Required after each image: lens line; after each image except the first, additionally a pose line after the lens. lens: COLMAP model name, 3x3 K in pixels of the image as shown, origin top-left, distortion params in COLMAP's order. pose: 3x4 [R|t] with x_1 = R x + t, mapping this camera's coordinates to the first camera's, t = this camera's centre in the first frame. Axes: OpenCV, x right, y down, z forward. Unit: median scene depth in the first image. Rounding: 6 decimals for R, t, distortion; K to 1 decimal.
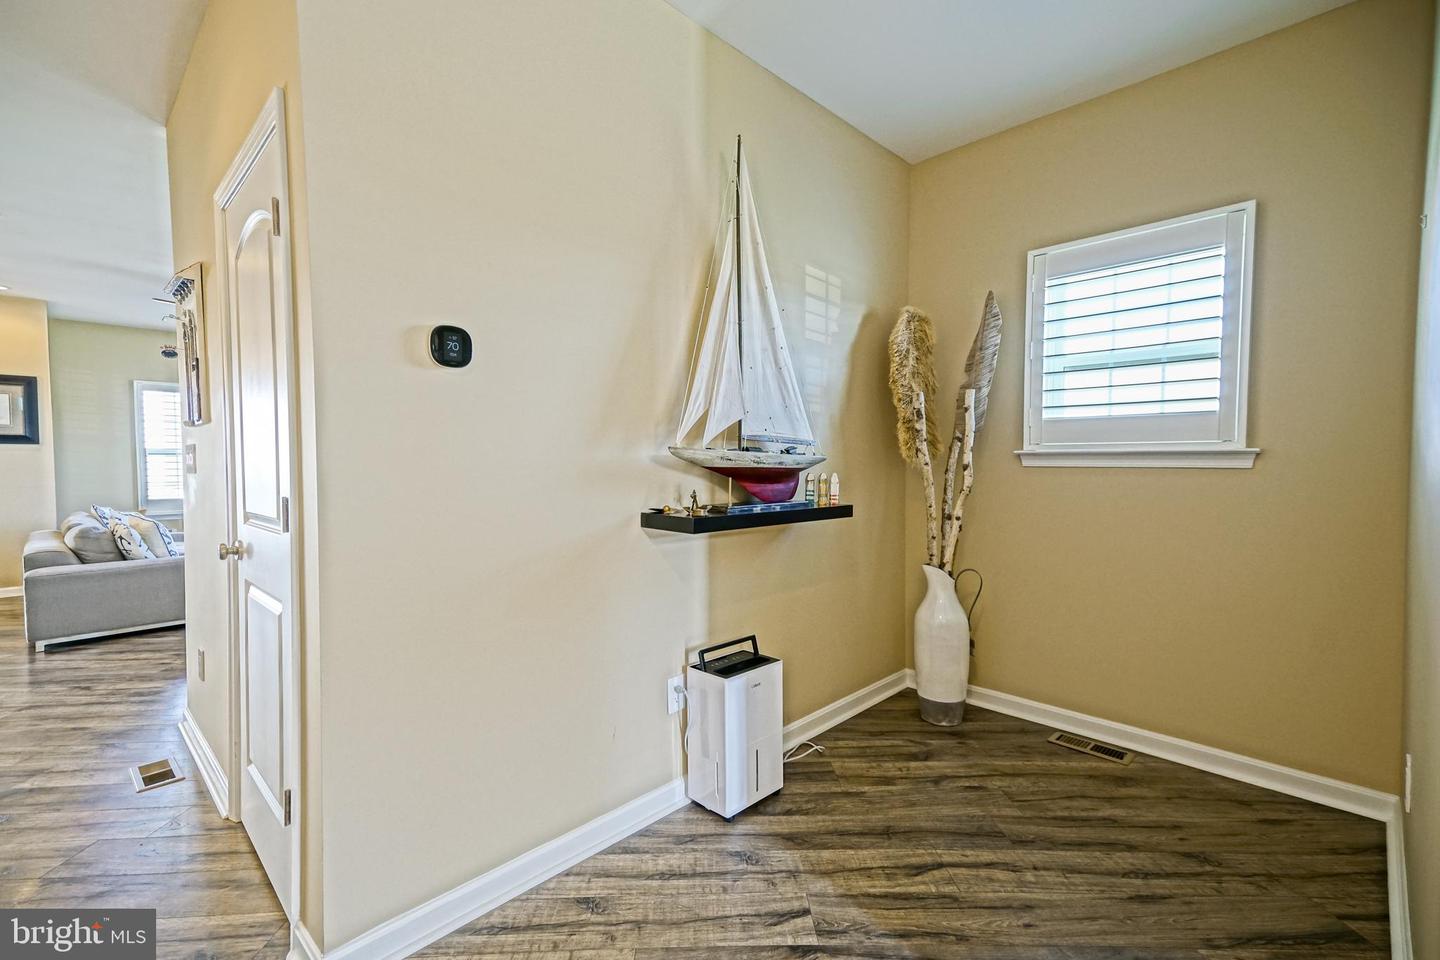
lens RADIAL K [[638.0, 0, 716.2], [0, 638.0, 477.2], [0, 0, 1]] dist [0.045725, -0.006133]
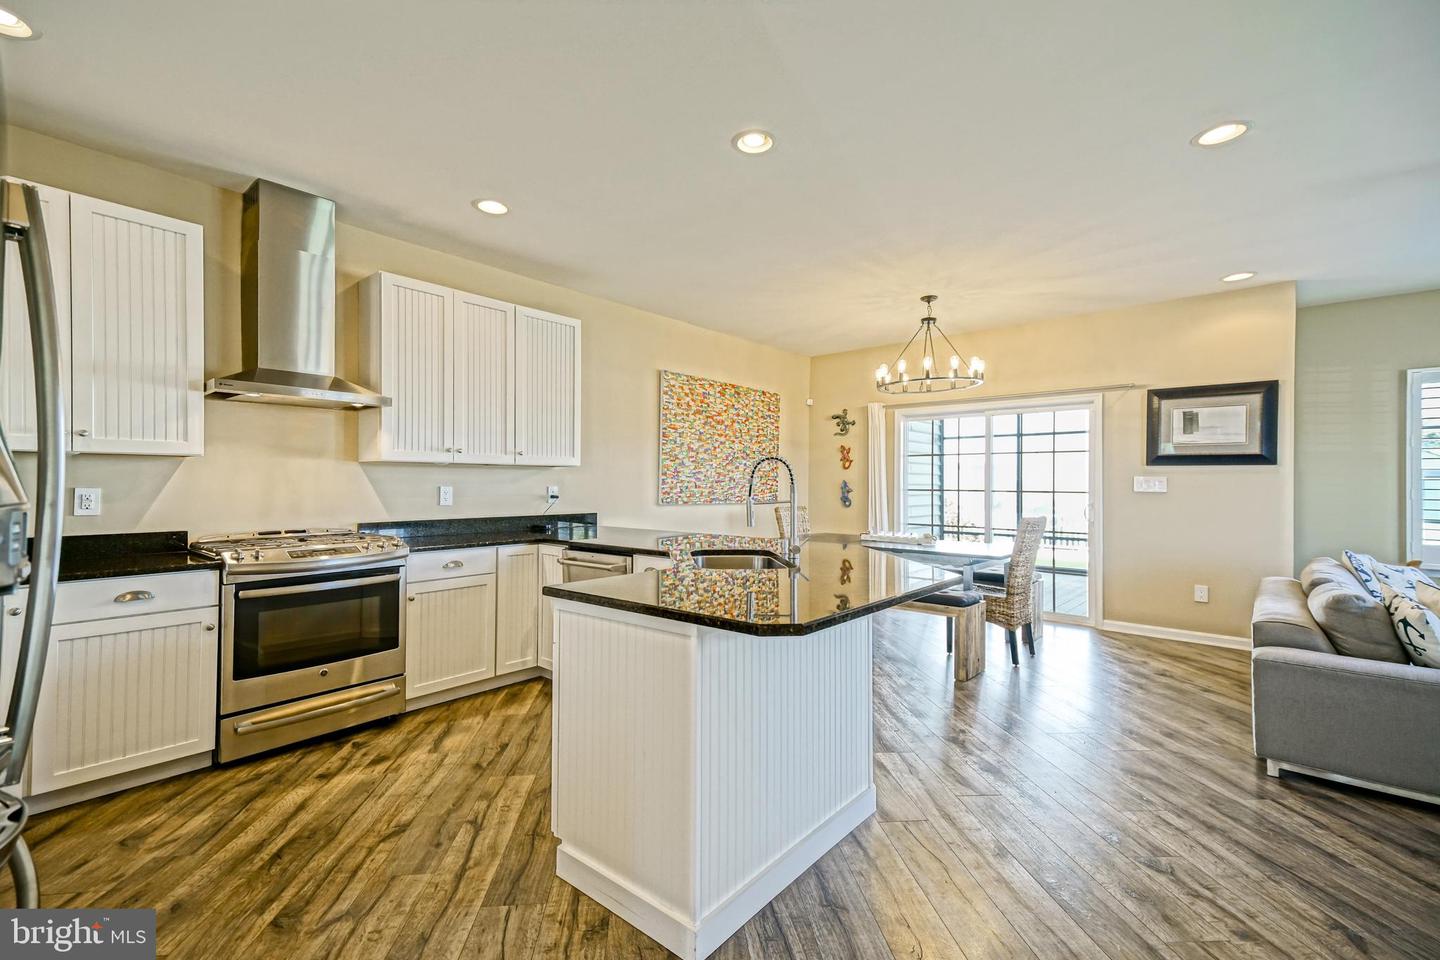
lens RADIAL K [[638.0, 0, 701.8], [0, 638.0, 478.4], [0, 0, 1]] dist [0.045725, -0.006133]
pose [[0.060457, 0.002497, -0.998168, -0.319581], [-0.040697, 0.999172, 0.000035, -0.006527], [0.997341, 0.040621, 0.060509, 0.309961]]
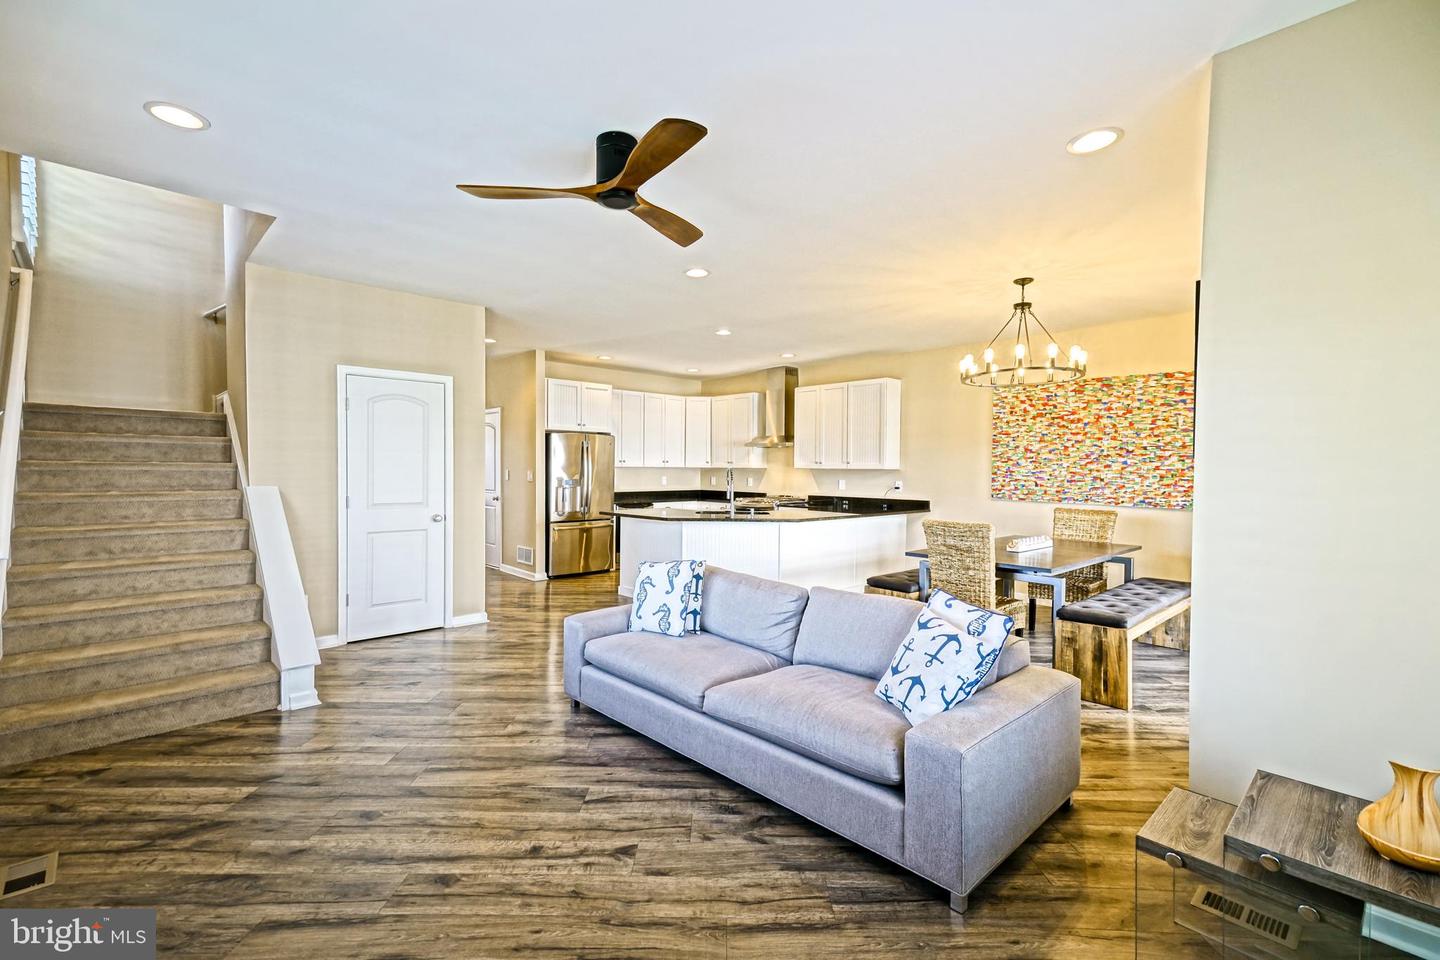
lens RADIAL K [[638.0, 0, 709.7], [0, 638.0, 481.2], [0, 0, 1]] dist [0.045725, -0.006133]
pose [[-0.999177, -0.000102, 0.040568, -0.866244], [0.002190, 0.998404, 0.056440, -0.068521], [-0.040509, 0.056482, -0.997581, 1.588355]]
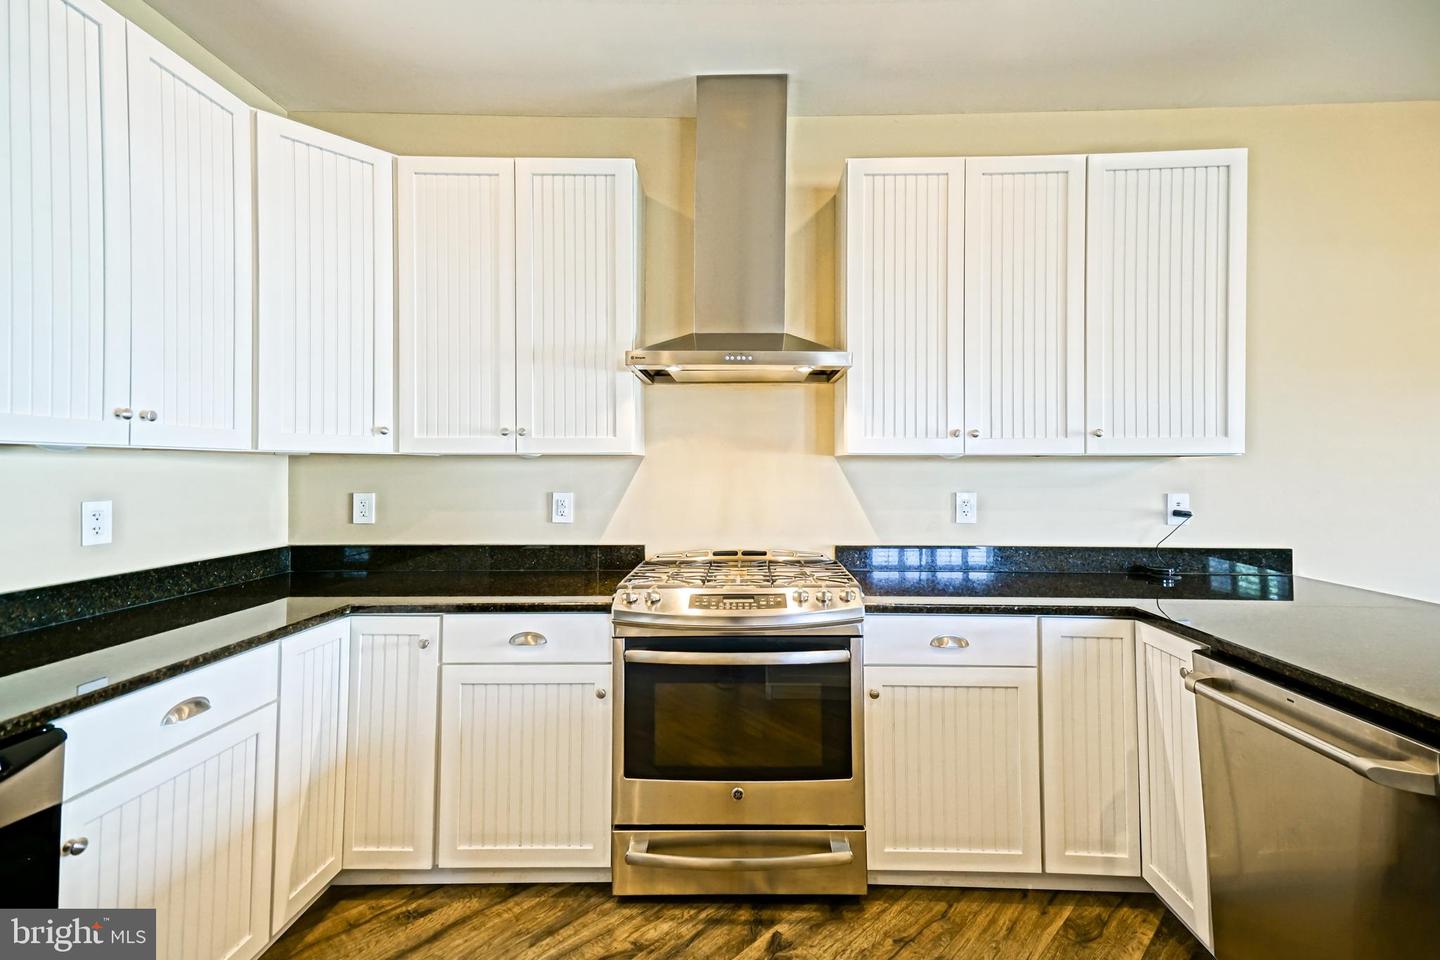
lens RADIAL K [[638.0, 0, 731.5], [0, 638.0, 465.1], [0, 0, 1]] dist [0.045725, -0.006133]
pose [[-0.710649, 0.001797, -0.703545, -0.650752], [-0.020490, 0.999520, 0.023250, -0.012413], [0.703248, 0.030938, -0.710271, 0.266065]]
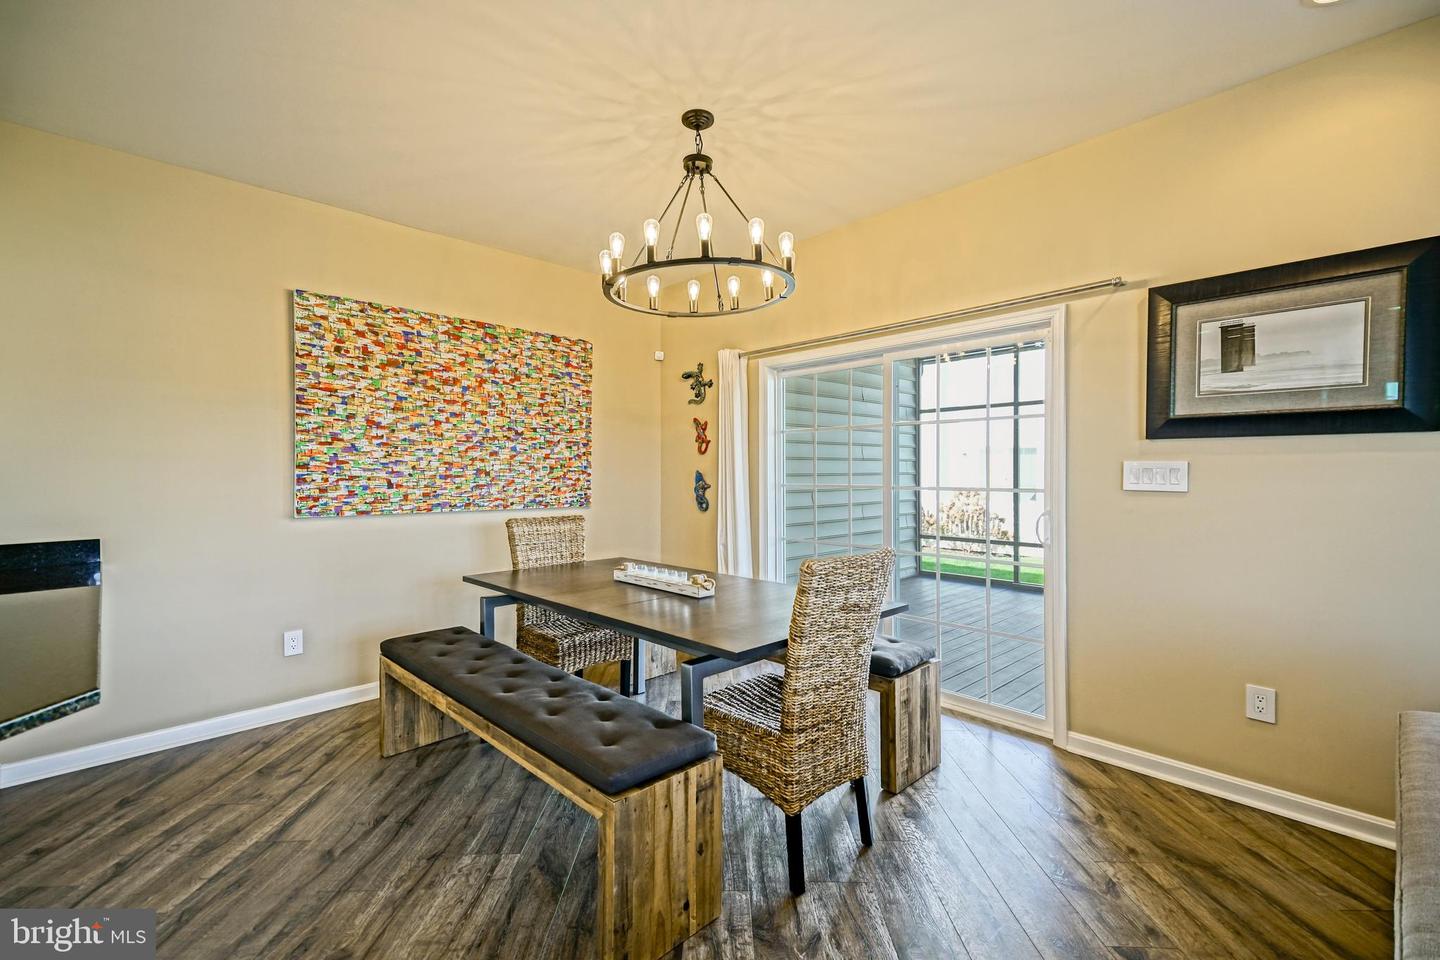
lens RADIAL K [[638.0, 0, 704.3], [0, 638.0, 473.2], [0, 0, 1]] dist [0.045725, -0.006133]
pose [[-0.035446, 0.012635, -0.999292, -0.755299], [-0.028763, 0.999493, 0.013657, -0.024151], [0.998958, 0.029227, -0.035065, 0.722777]]
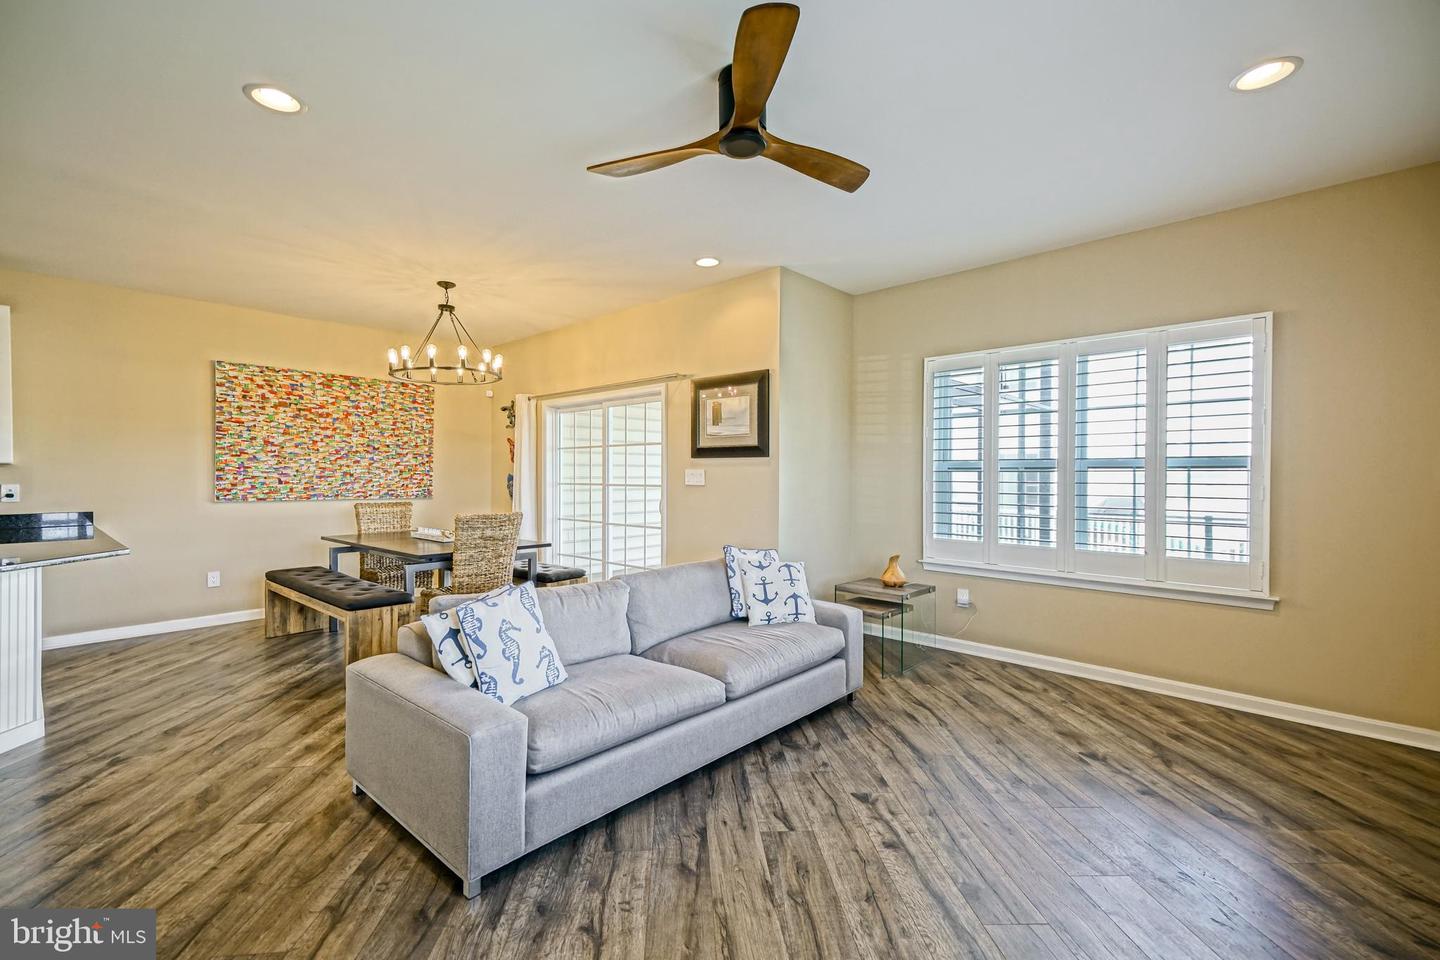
lens RADIAL K [[638.0, 0, 709.4], [0, 638.0, 475.3], [0, 0, 1]] dist [0.045725, -0.006133]
pose [[0.029608, 0.010466, -0.999507, -0.326733], [-0.033951, 0.999379, 0.009459, -0.038184], [0.998985, 0.033654, 0.029945, 1.045356]]
